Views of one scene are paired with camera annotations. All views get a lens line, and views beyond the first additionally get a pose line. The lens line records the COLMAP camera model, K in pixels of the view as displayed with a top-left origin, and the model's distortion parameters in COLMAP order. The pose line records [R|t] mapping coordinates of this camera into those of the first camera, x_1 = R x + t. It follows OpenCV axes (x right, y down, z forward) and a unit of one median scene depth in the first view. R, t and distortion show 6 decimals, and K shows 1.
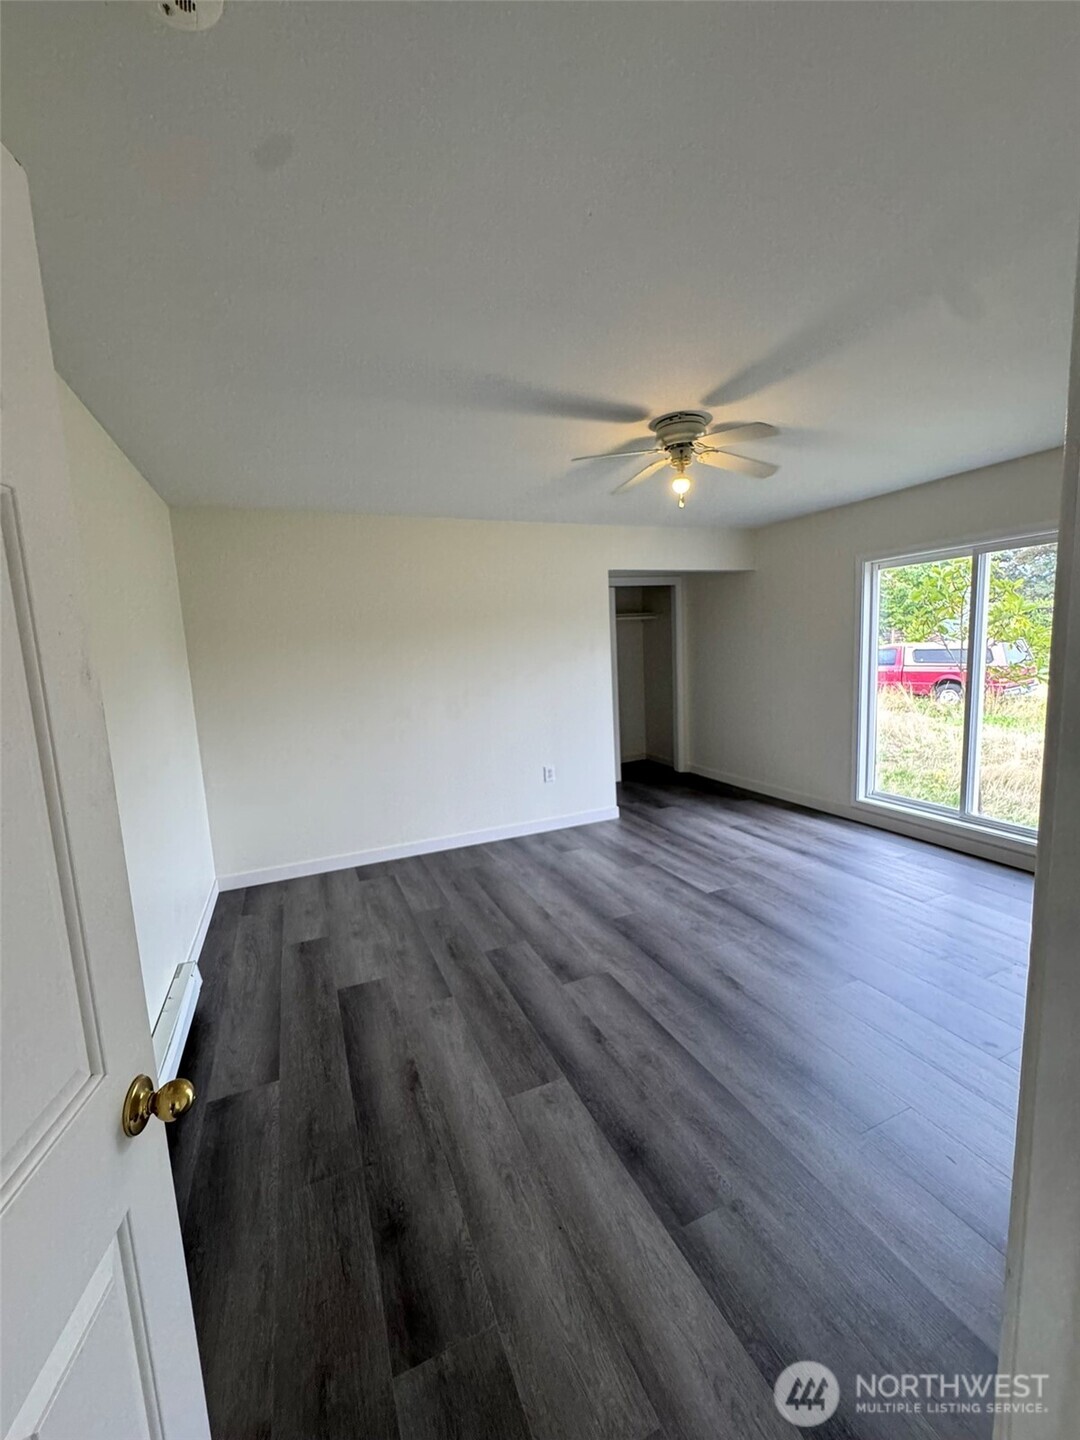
lens RADIAL K [[577.9, 0, 541.4], [0, 577.9, 721.2], [0, 0, 1]] dist [-0.004491, 0.000179]
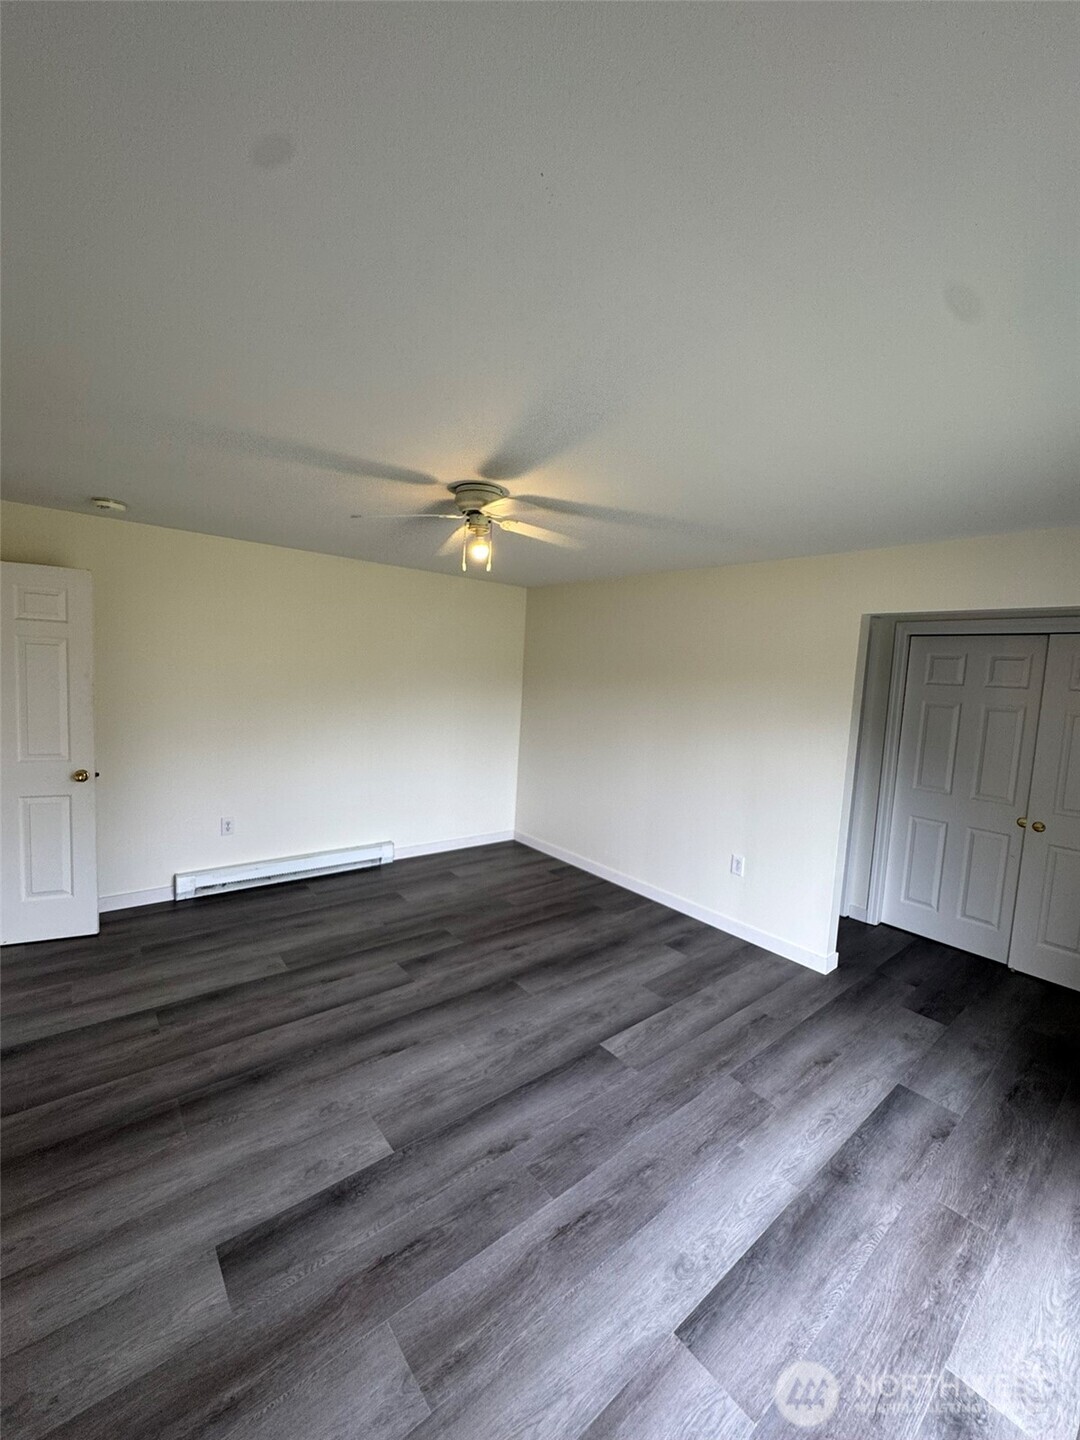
lens RADIAL K [[577.9, 0, 536.2], [0, 577.9, 720.4], [0, 0, 1]] dist [-0.004491, 0.000179]
pose [[0.270074, 0.148306, -0.951349, 0.878151], [-0.197261, 0.975630, 0.096092, -0.168068], [0.942416, 0.161712, 0.292747, 0.596276]]
